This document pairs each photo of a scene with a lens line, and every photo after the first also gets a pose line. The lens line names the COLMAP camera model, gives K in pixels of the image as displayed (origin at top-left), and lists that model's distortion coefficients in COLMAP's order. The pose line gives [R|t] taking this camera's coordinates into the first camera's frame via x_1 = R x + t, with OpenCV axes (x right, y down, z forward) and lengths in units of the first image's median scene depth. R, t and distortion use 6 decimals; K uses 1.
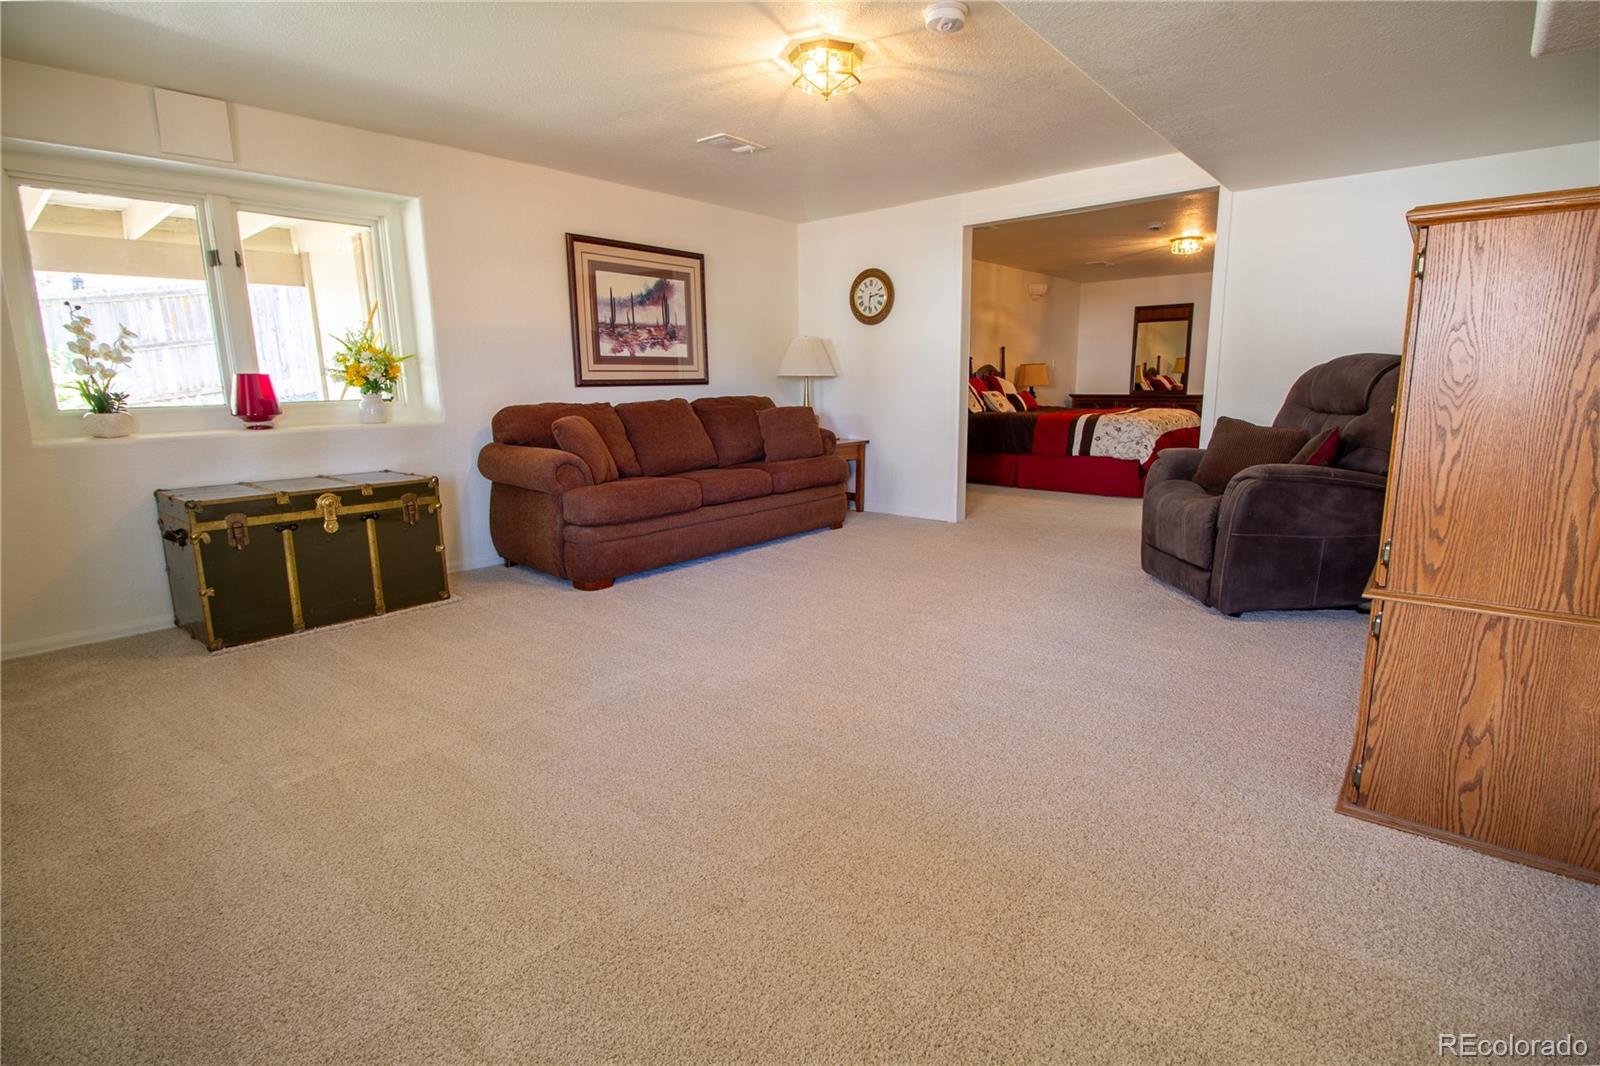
lens RADIAL K [[759.4, 0, 803.9], [0, 759.4, 530.4], [0, 0, 1]] dist [-0.012126, -0.006494]
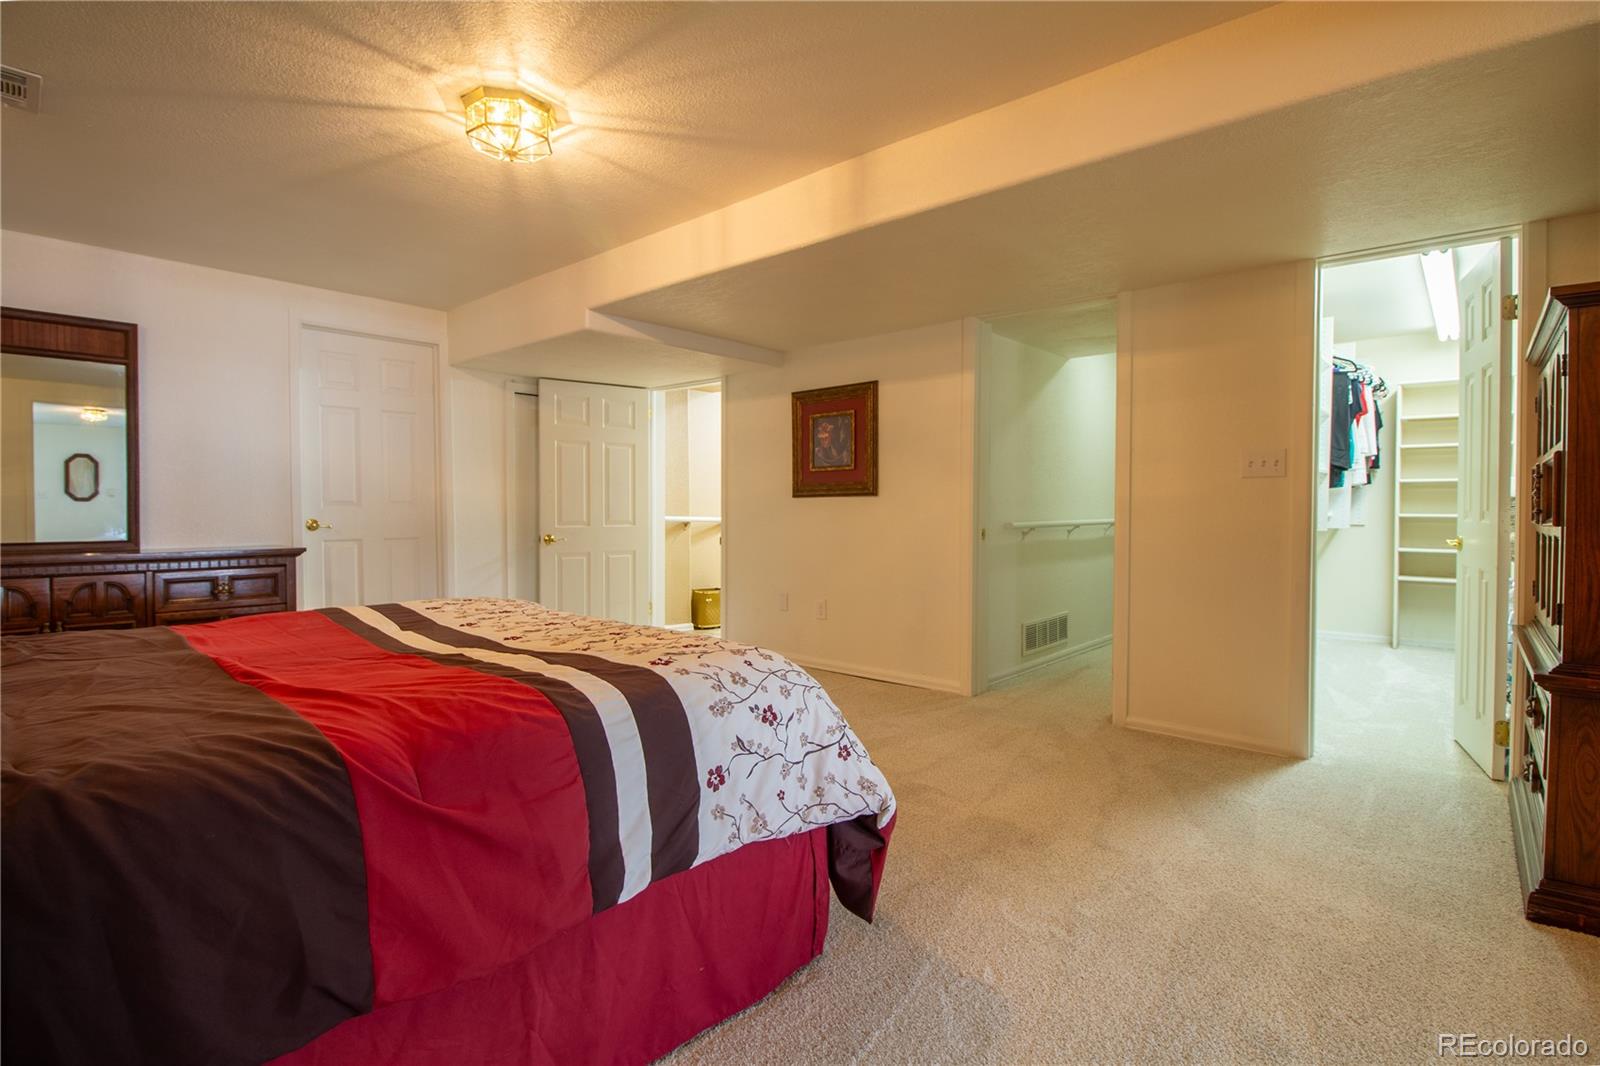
lens RADIAL K [[759.4, 0, 792.1], [0, 759.4, 530.6], [0, 0, 1]] dist [-0.012126, -0.006494]
pose [[0.008398, -0.014356, 0.999862, 0.195701], [0.186292, 0.982414, 0.012541, -0.214120], [-0.982458, 0.186161, 0.010925, 1.090502]]
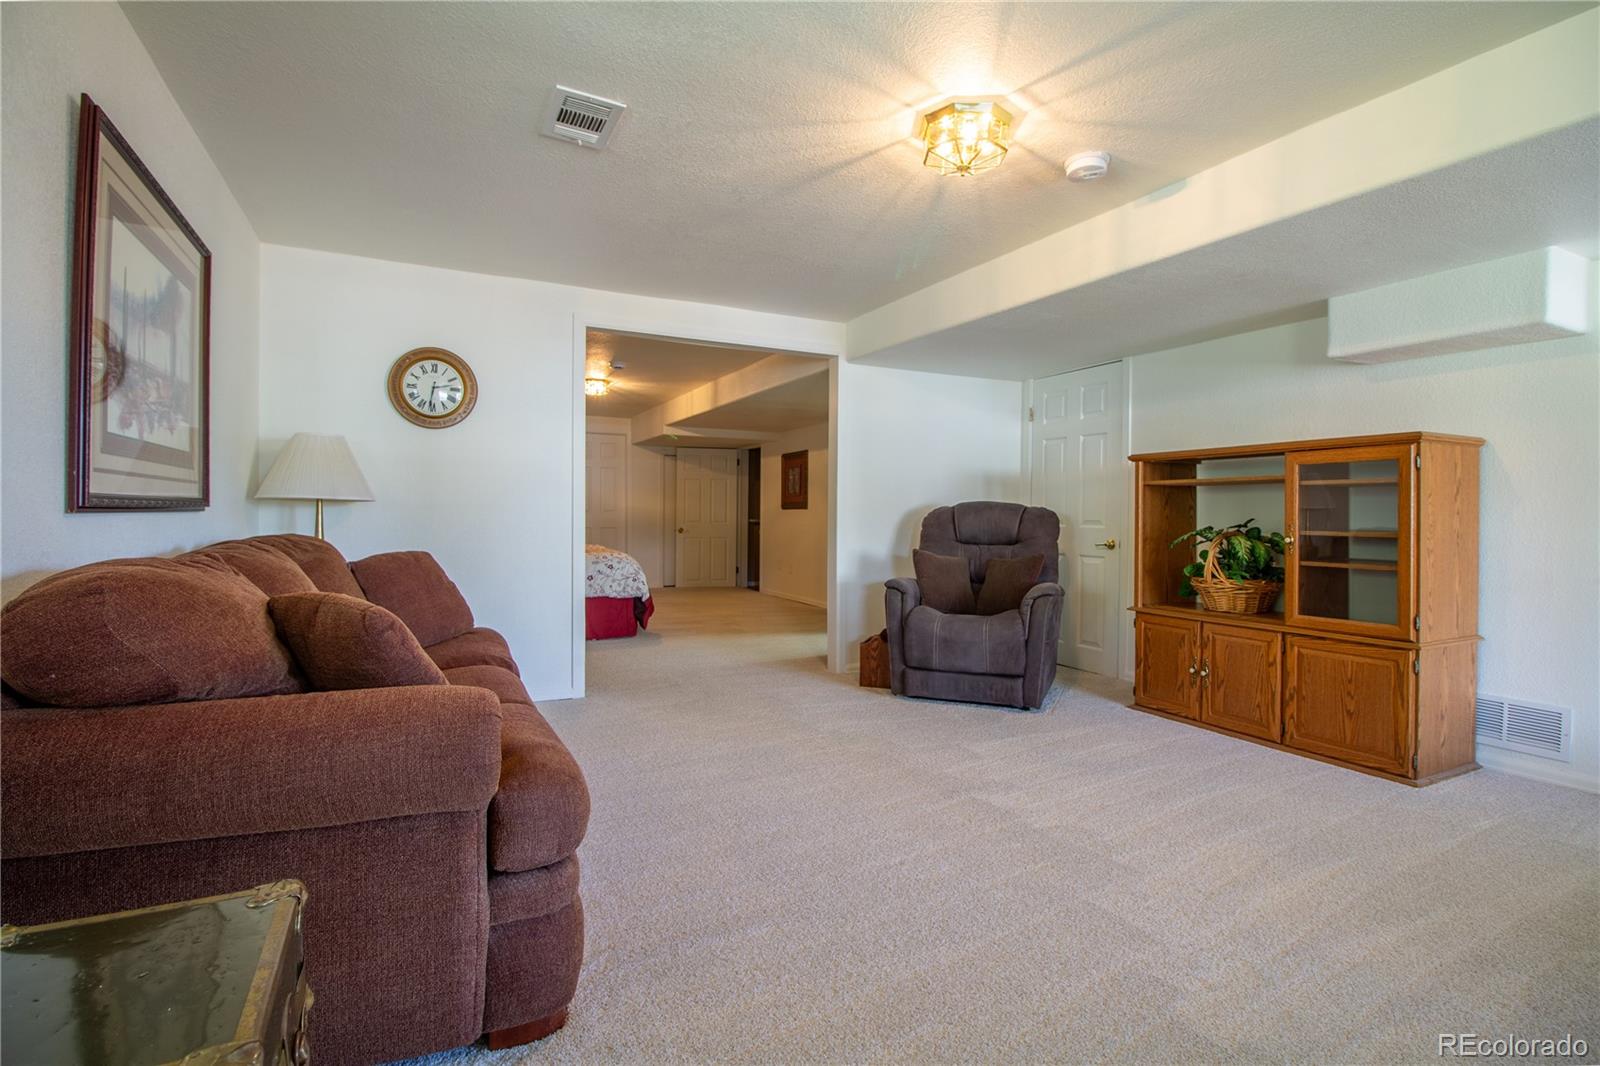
lens RADIAL K [[759.4, 0, 812.1], [0, 759.4, 521.4], [0, 0, 1]] dist [-0.012126, -0.006494]
pose [[0.379516, 0.010311, 0.925128, -0.400678], [0.159187, 0.984298, -0.076274, -0.085543], [-0.911387, 0.176215, 0.371915, 0.460083]]
